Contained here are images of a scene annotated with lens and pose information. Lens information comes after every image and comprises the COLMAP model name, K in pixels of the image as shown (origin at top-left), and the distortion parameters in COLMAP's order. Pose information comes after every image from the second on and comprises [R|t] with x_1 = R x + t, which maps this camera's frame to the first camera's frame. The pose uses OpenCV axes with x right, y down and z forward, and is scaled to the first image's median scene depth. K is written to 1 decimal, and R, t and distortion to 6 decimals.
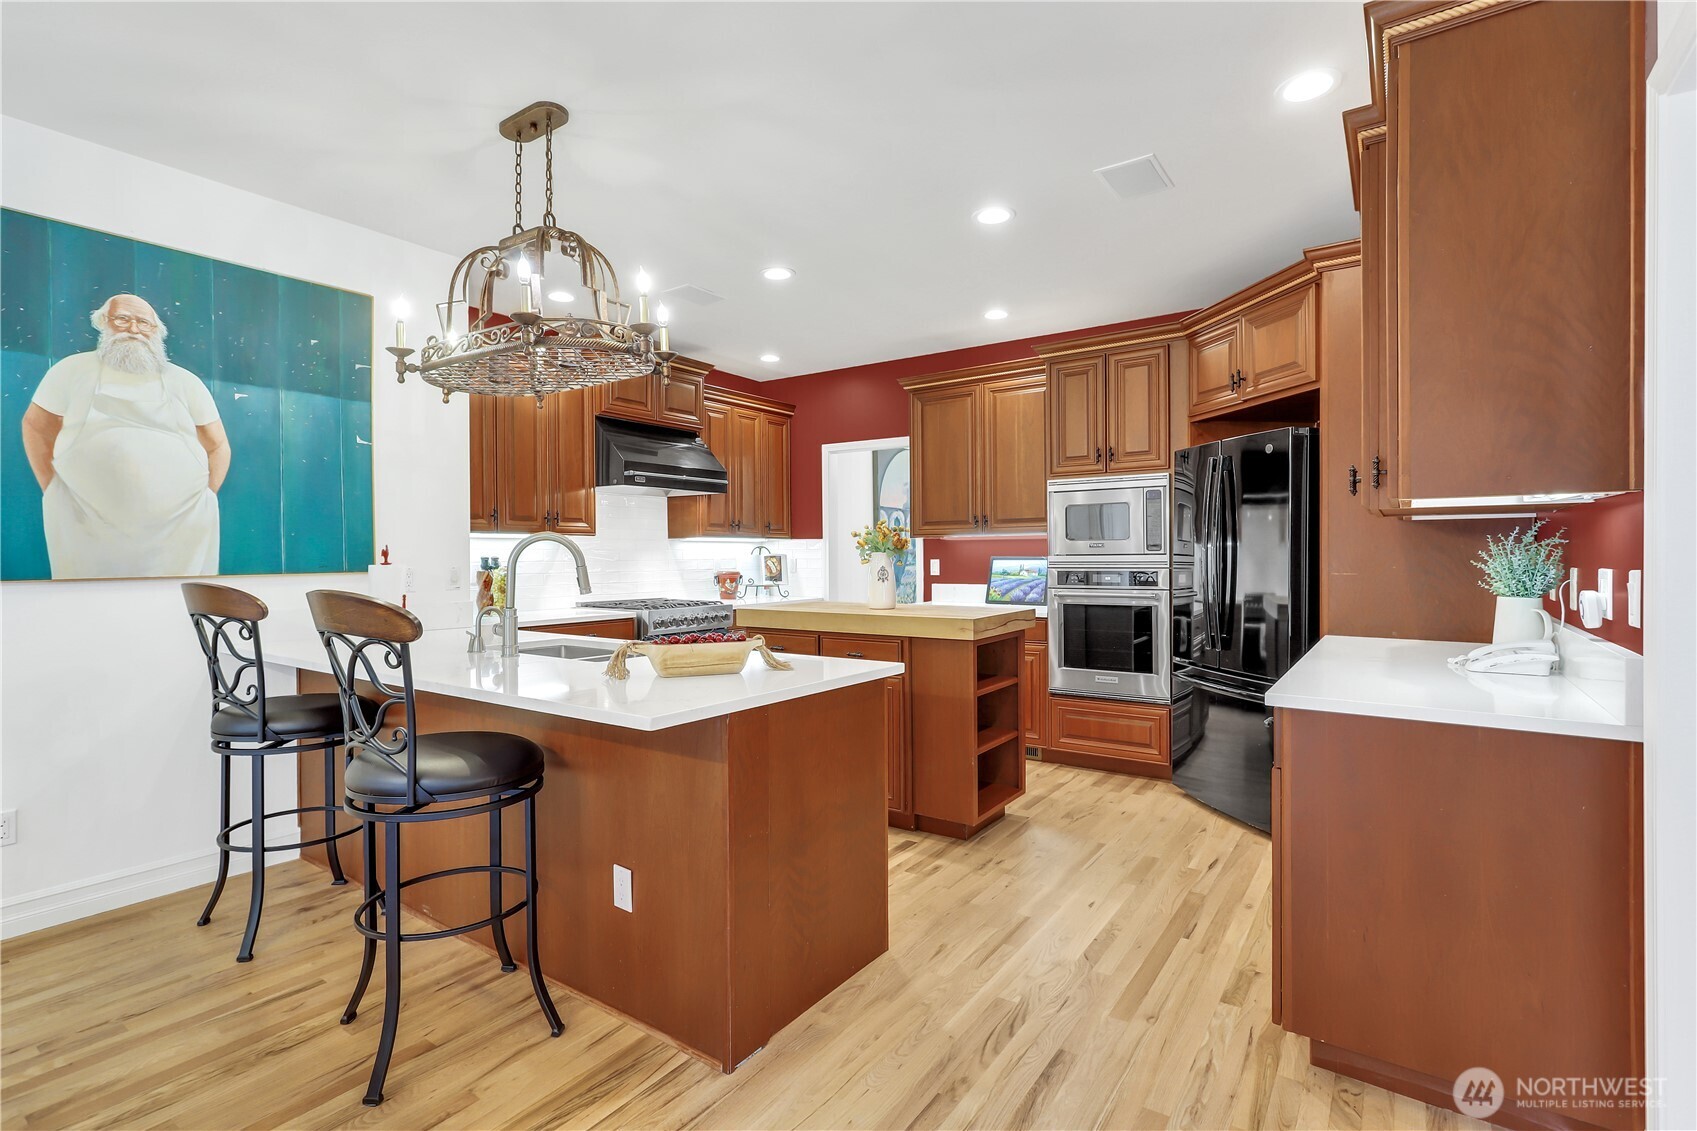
lens RADIAL K [[798.3, 0, 849.5], [0, 798.3, 561.9], [0, 0, 1]] dist [0.001404, 0.002487]
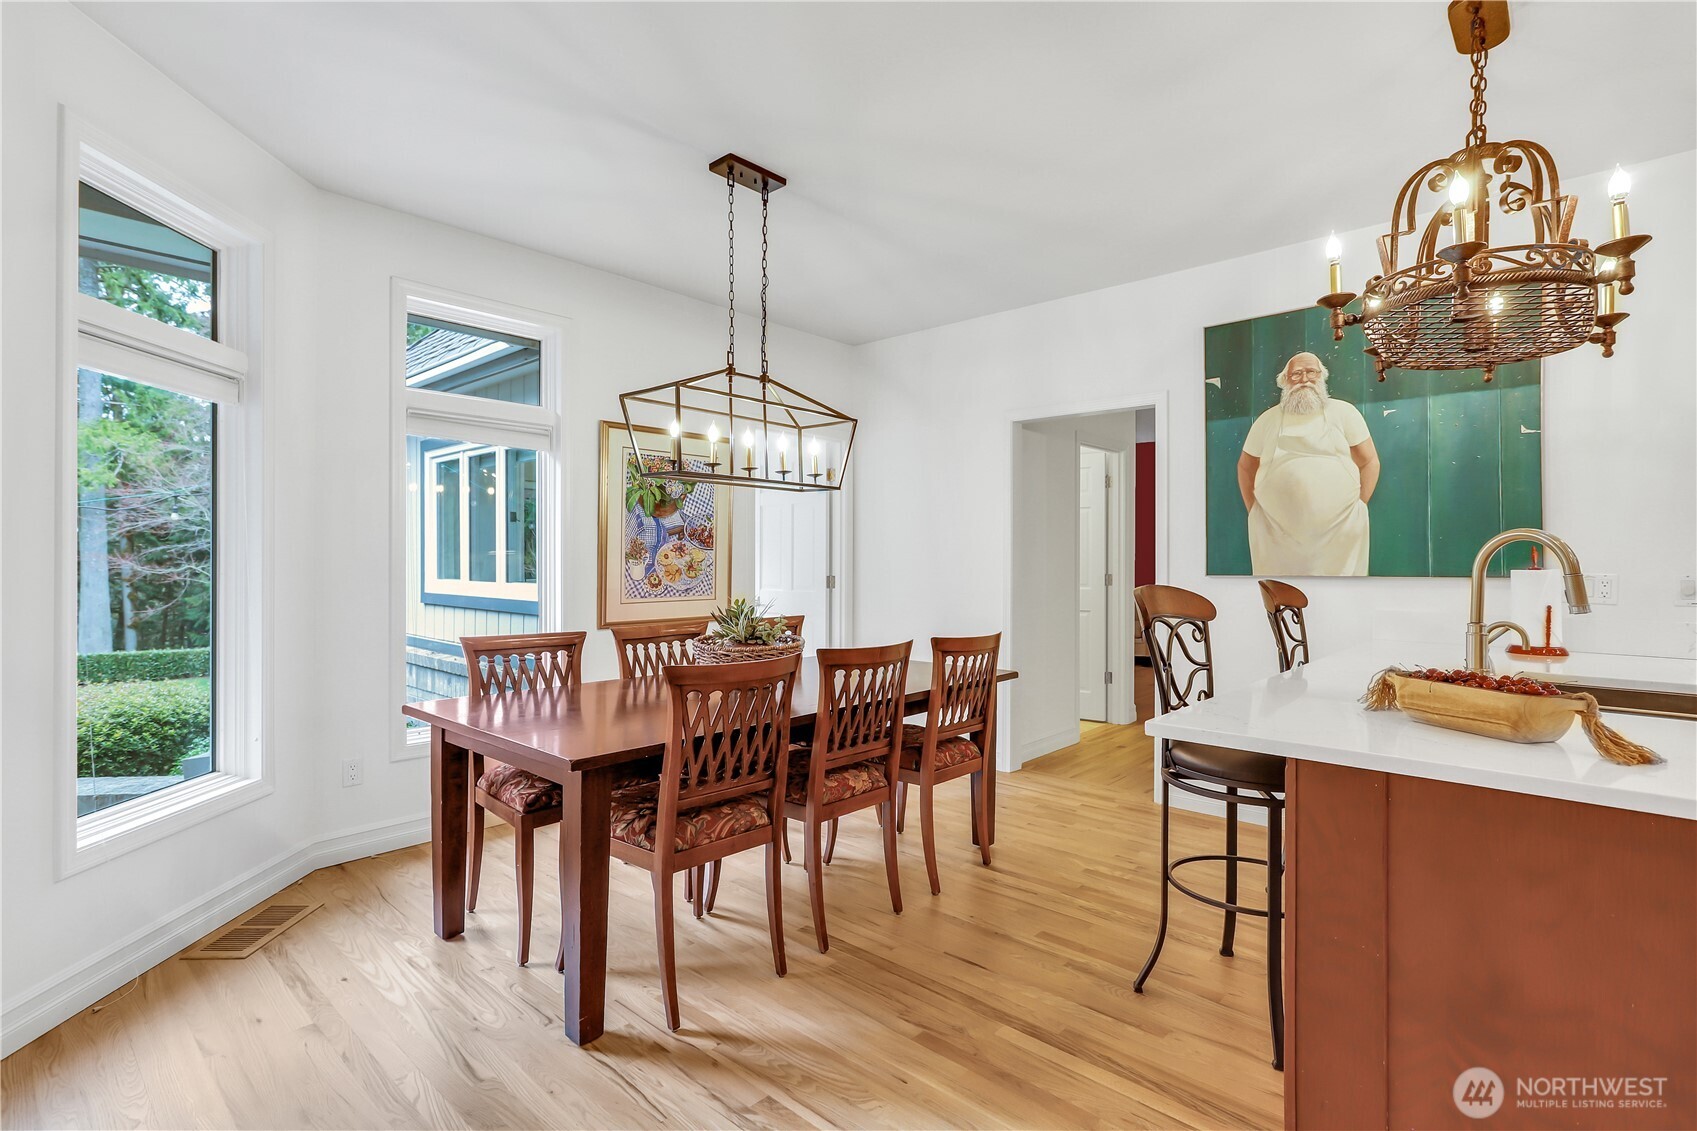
lens RADIAL K [[798.3, 0, 846.9], [0, 798.3, 563.0], [0, 0, 1]] dist [0.001404, 0.002487]
pose [[-0.118849, -0.002023, -0.992910, 0.436203], [-0.019201, 0.999816, 0.000261, 0.012711], [0.992727, 0.019096, -0.118866, 0.430328]]
